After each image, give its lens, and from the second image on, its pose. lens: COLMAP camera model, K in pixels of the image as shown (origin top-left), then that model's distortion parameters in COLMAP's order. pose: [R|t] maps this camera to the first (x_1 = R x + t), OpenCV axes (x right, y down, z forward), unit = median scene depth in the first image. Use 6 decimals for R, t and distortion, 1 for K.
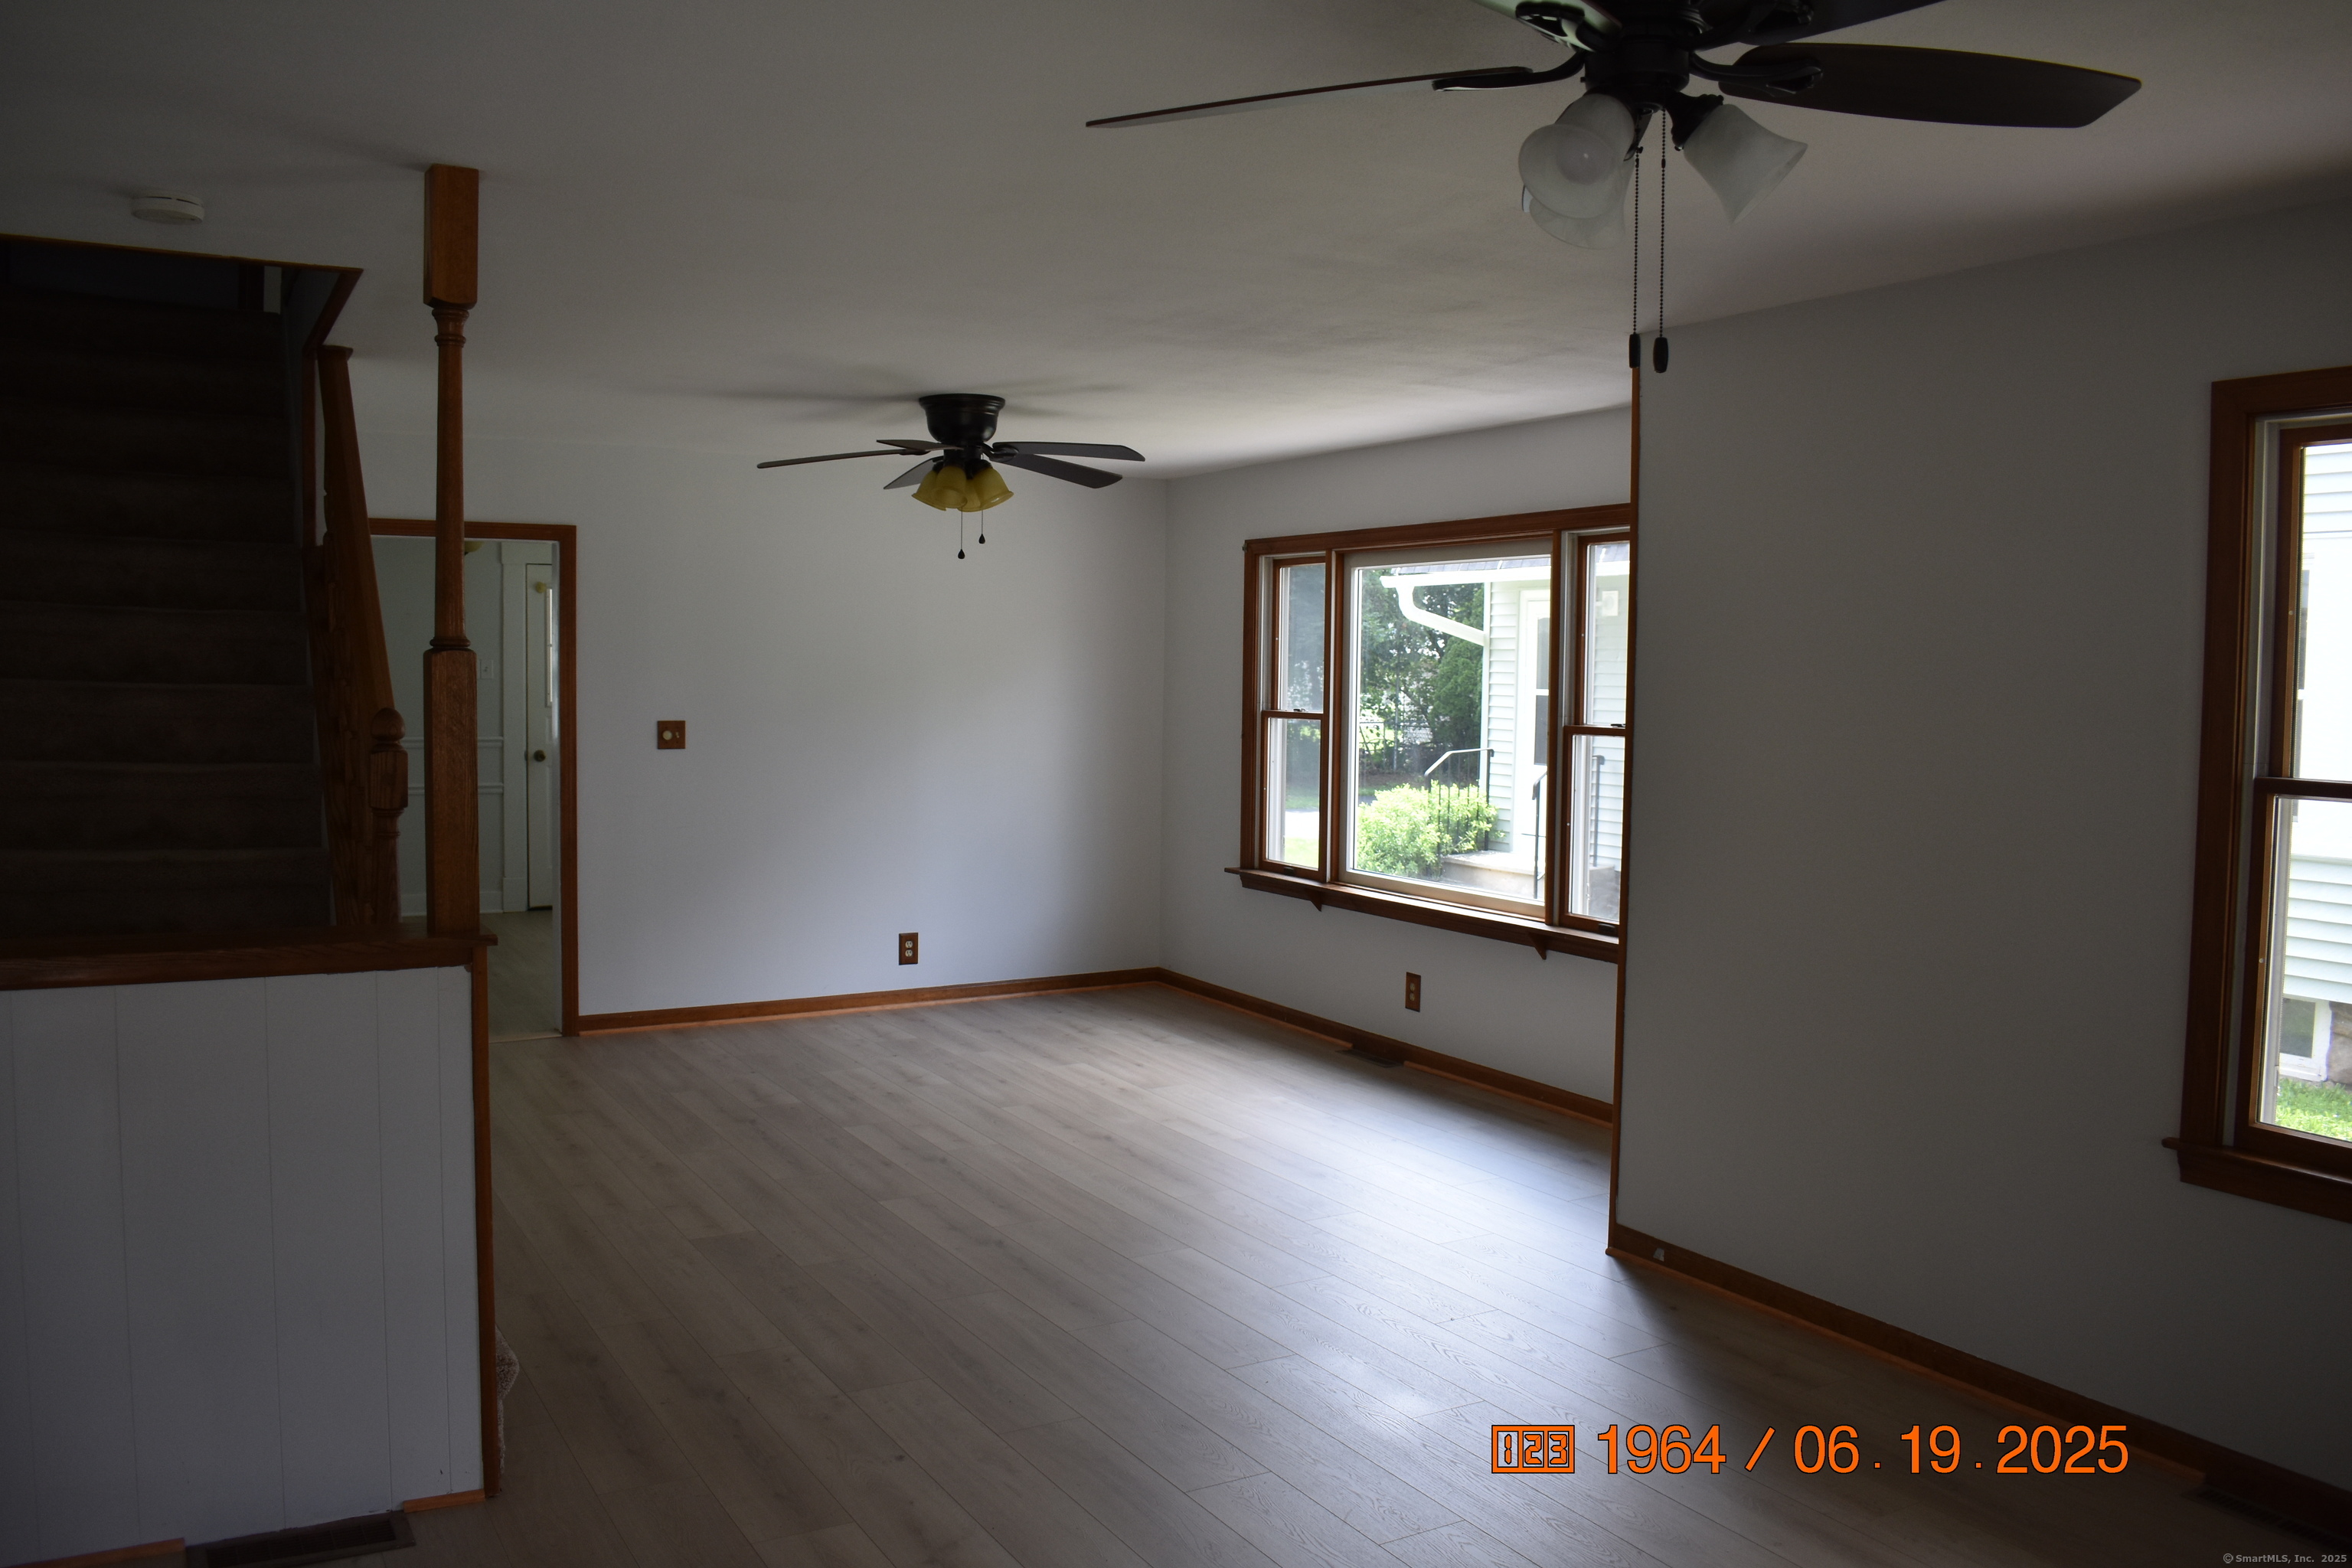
lens RADIAL K [[1850.8, 0, 1176.0], [0, 1850.8, 784.0], [0, 0, 1]] dist [-0.087895, 0.006747]
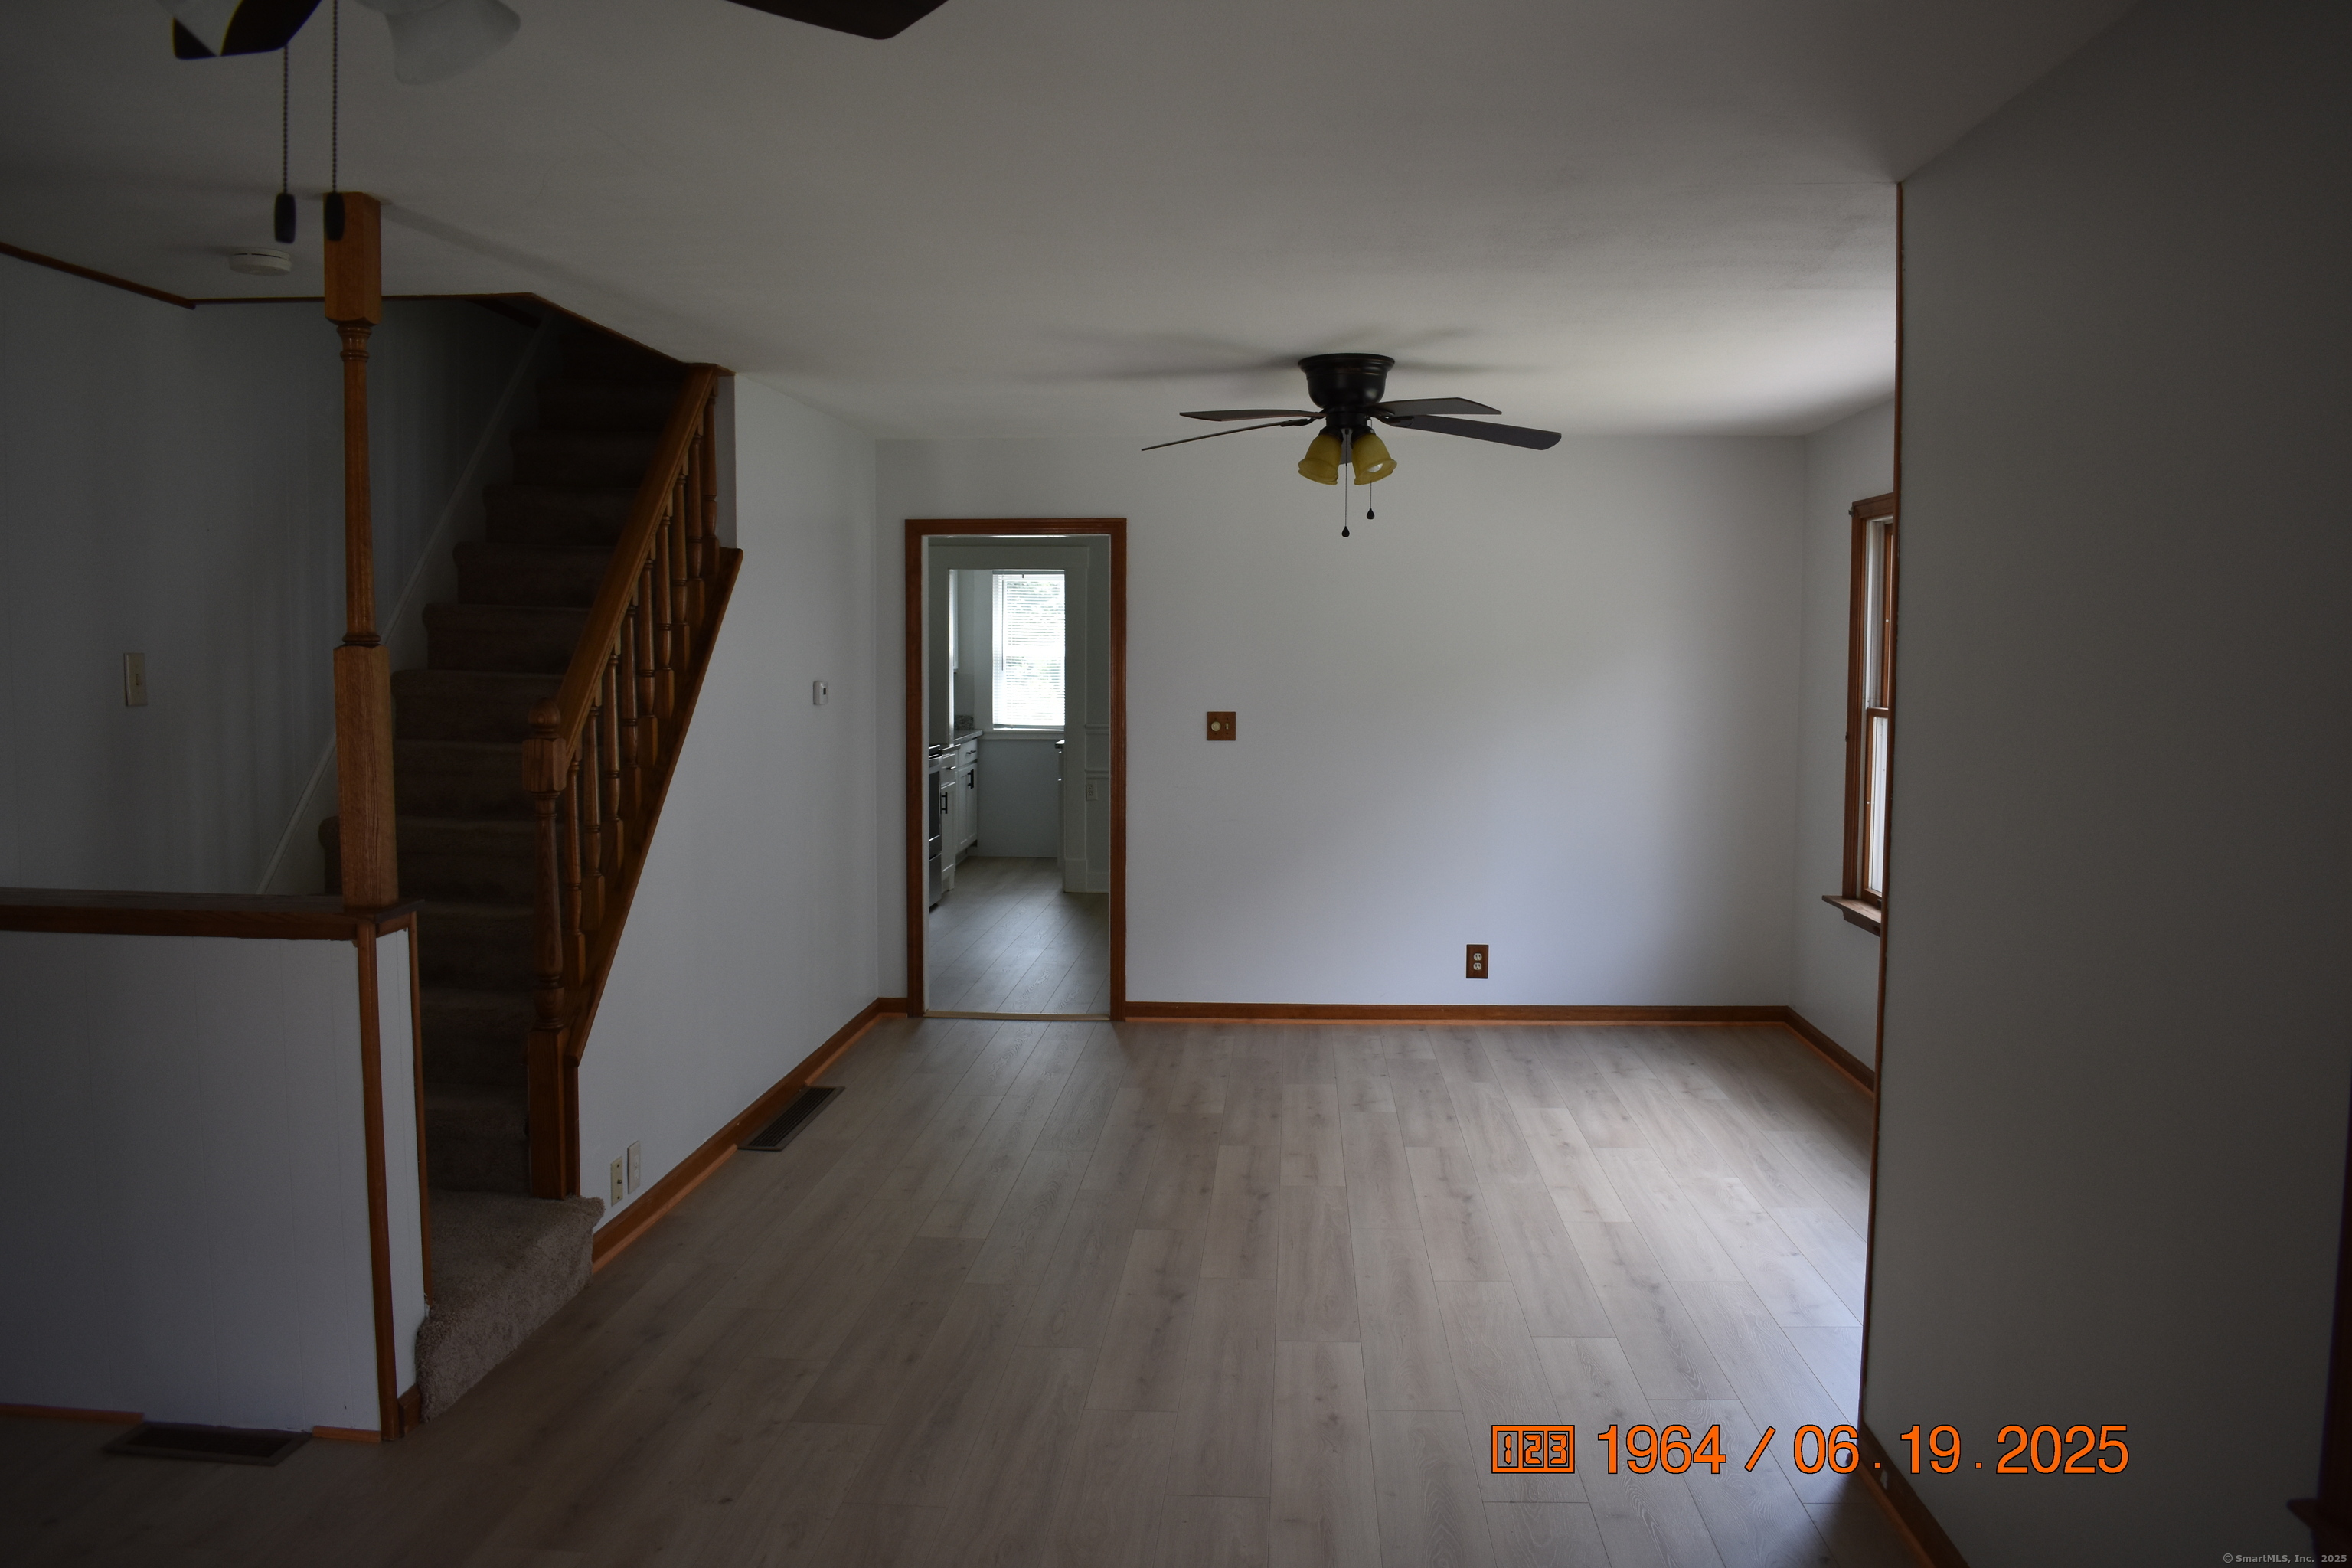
lens RADIAL K [[1835.3, 0, 1176.0], [0, 1835.3, 784.0], [0, 0, 1]] dist [-0.083207, -0.002133]
pose [[0.832828, 0.031663, -0.552625, 0.312996], [-0.028666, 0.999490, 0.014065, -0.010963], [0.552789, 0.004128, 0.833311, 0.205445]]
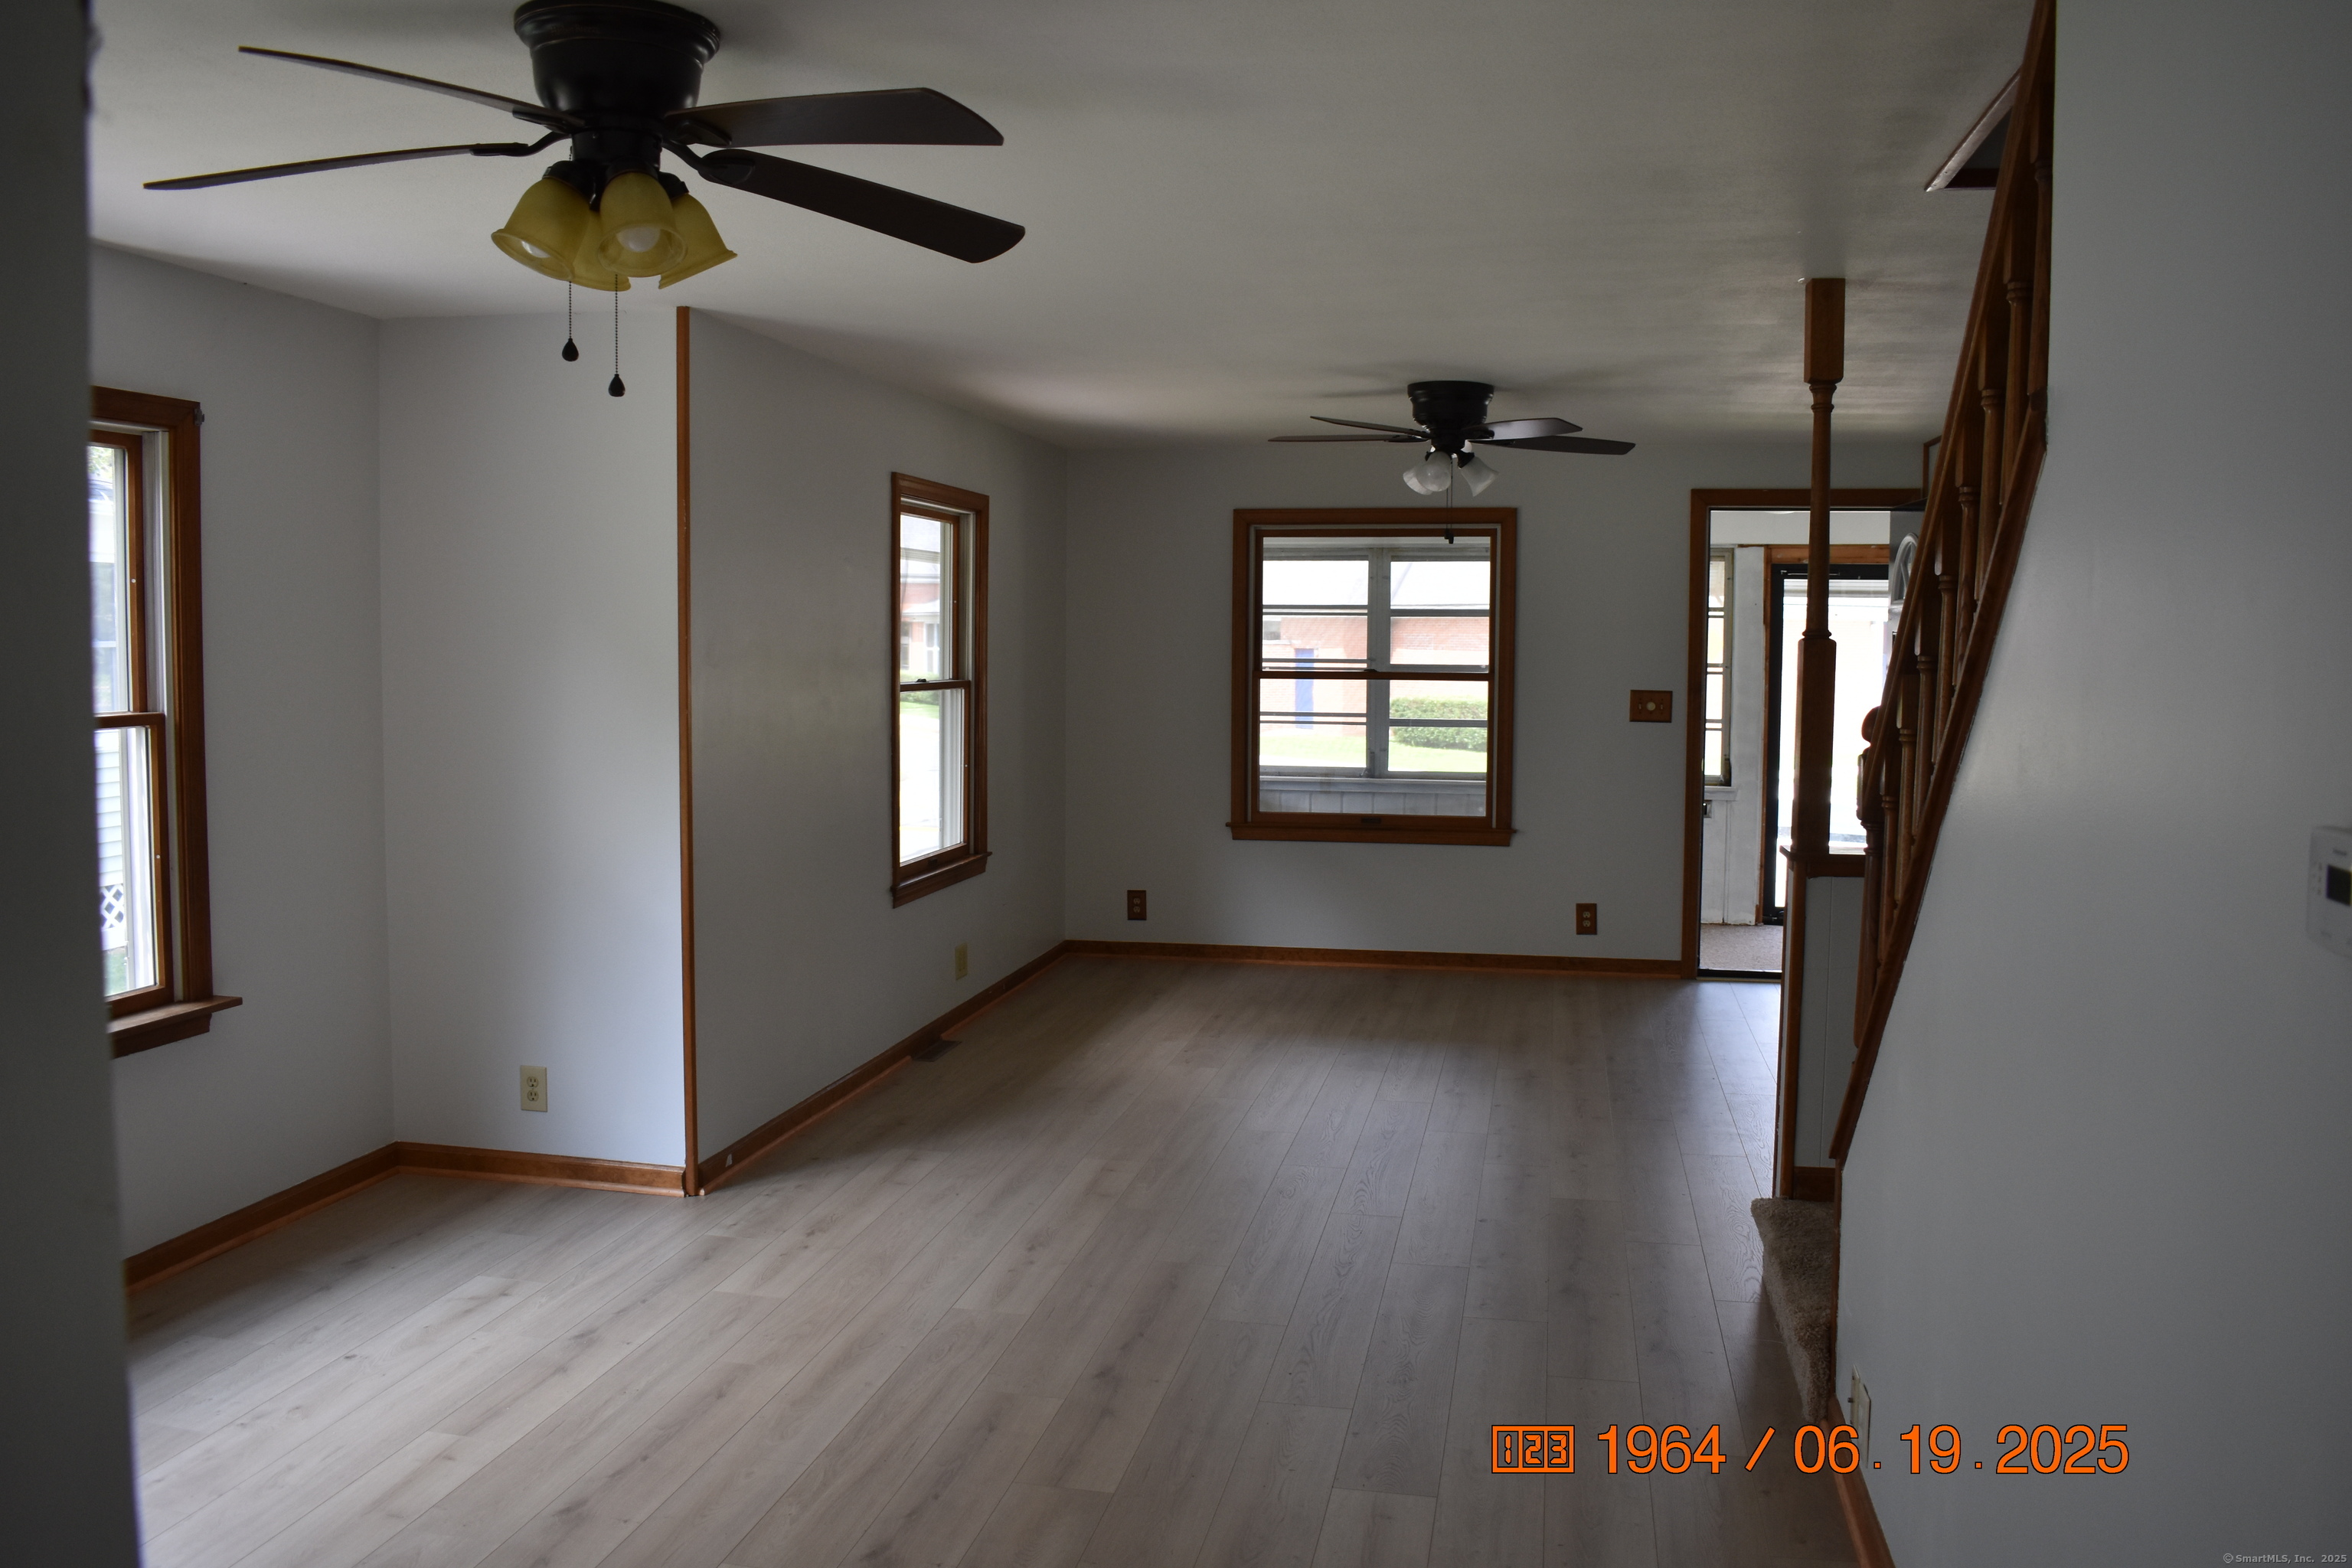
lens RADIAL K [[1850.8, 0, 1176.0], [0, 1850.8, 784.0], [0, 0, 1]] dist [-0.087895, 0.006747]
pose [[-0.748830, -0.072642, 0.658769, -0.499652], [0.024985, 0.990174, 0.137587, -0.087328], [-0.662291, 0.119489, -0.739658, 1.234554]]
